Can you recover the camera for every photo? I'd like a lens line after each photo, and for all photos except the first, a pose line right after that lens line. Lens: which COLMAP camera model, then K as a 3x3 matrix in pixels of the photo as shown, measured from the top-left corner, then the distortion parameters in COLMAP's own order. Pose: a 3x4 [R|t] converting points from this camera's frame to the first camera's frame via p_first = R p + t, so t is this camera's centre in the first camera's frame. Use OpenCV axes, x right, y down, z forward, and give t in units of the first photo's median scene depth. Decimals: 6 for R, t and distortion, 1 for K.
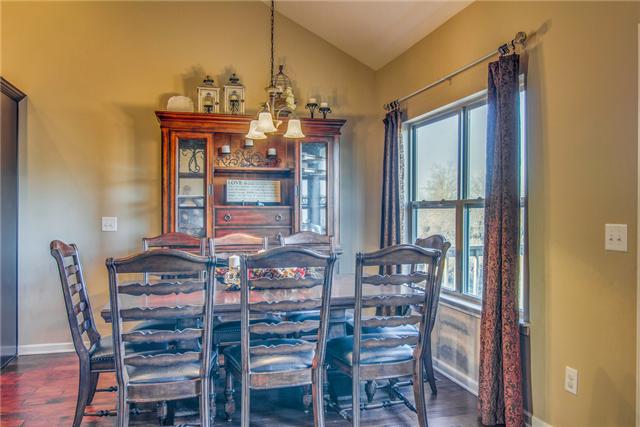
lens RADIAL K [[518.2, 0, 318.9], [0, 518.2, 213.0], [0, 0, 1]] dist [0.017447, 0.003207]
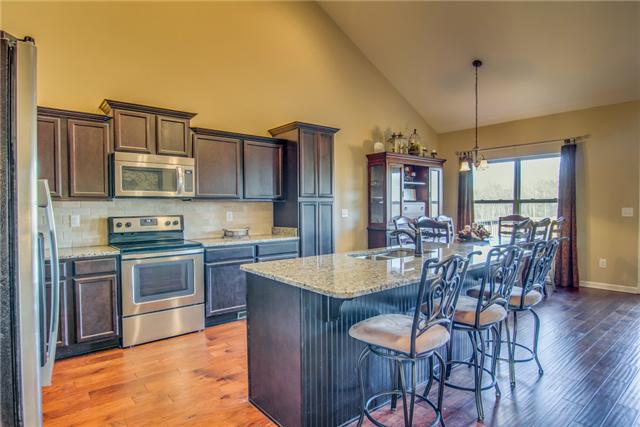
lens RADIAL K [[362.1, 0, 324.4], [0, 362.1, 211.9], [0, 0, 1]] dist [-0.011465, -0.003478]
pose [[0.909917, -0.012671, 0.414598, -1.023488], [0.009254, 0.999905, 0.010250, 0.004337], [-0.414688, -0.005490, 0.909947, -0.087709]]
